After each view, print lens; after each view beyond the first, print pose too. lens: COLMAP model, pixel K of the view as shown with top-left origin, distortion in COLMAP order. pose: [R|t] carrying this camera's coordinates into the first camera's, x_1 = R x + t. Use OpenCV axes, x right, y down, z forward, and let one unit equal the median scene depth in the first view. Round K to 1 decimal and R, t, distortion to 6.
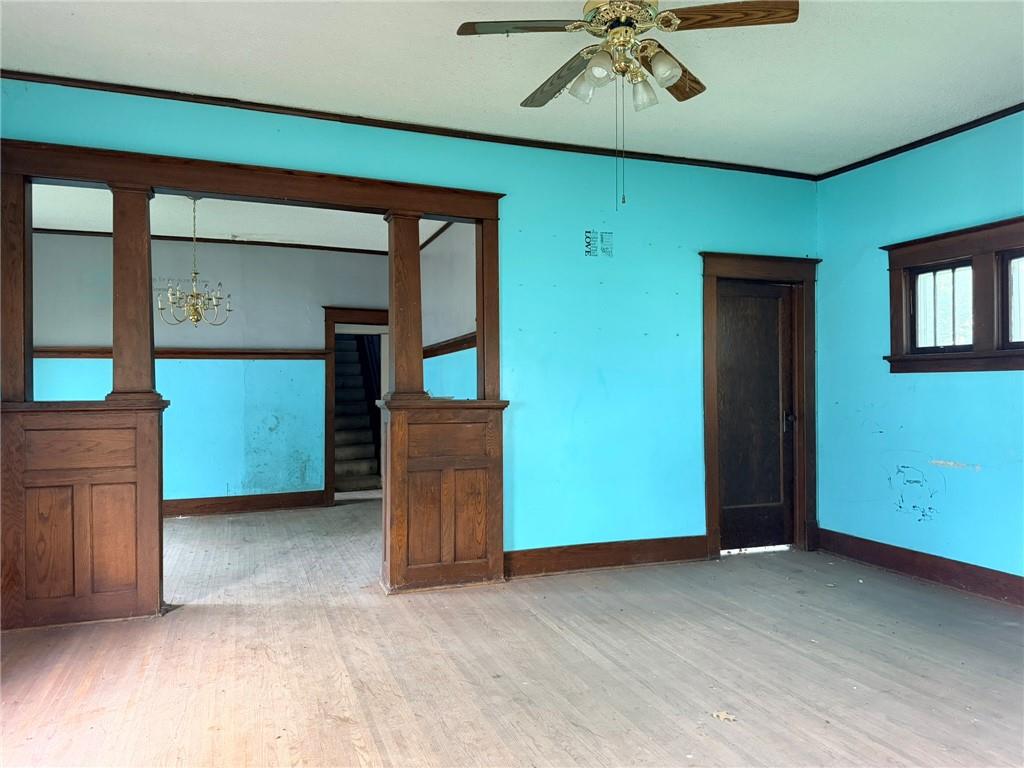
lens RADIAL K [[736.7, 0, 512.0], [0, 736.7, 384.0], [0, 0, 1]] dist [0.059091, 0.000410]
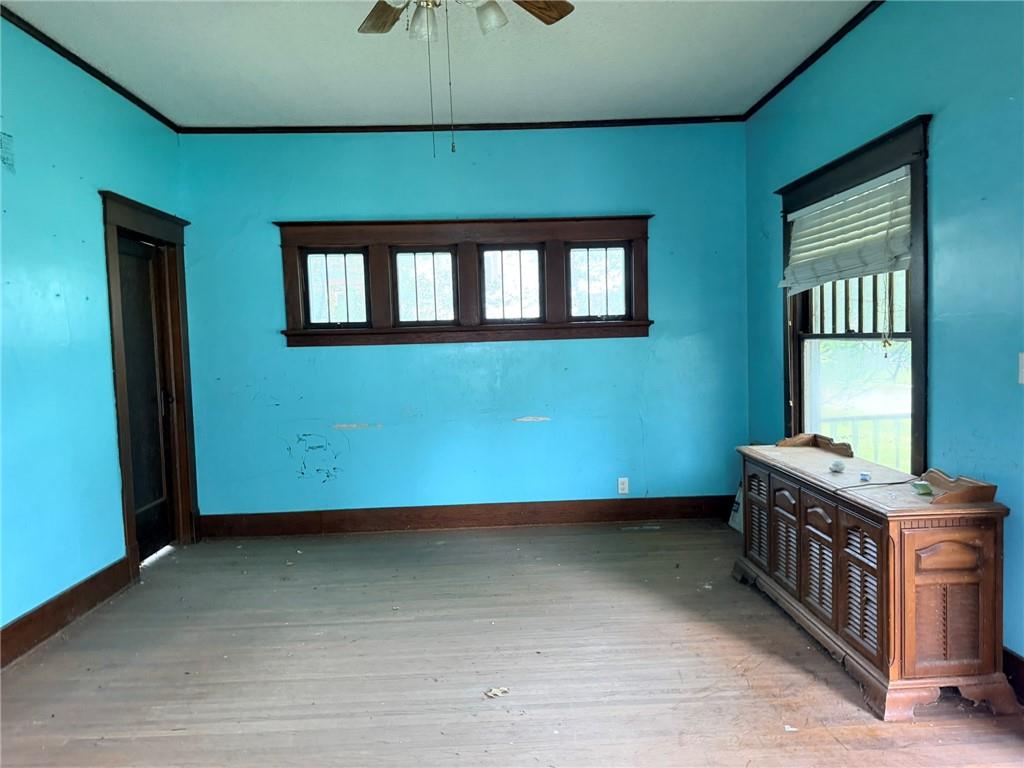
lens RADIAL K [[738.3, 0, 512.0], [0, 738.3, 384.0], [0, 0, 1]] dist [0.026401, -0.000583]
pose [[0.322292, -0.064259, 0.944457, -0.390267], [0.023027, 0.997930, 0.060039, -0.019362], [-0.946360, 0.002398, 0.323105, 0.406431]]
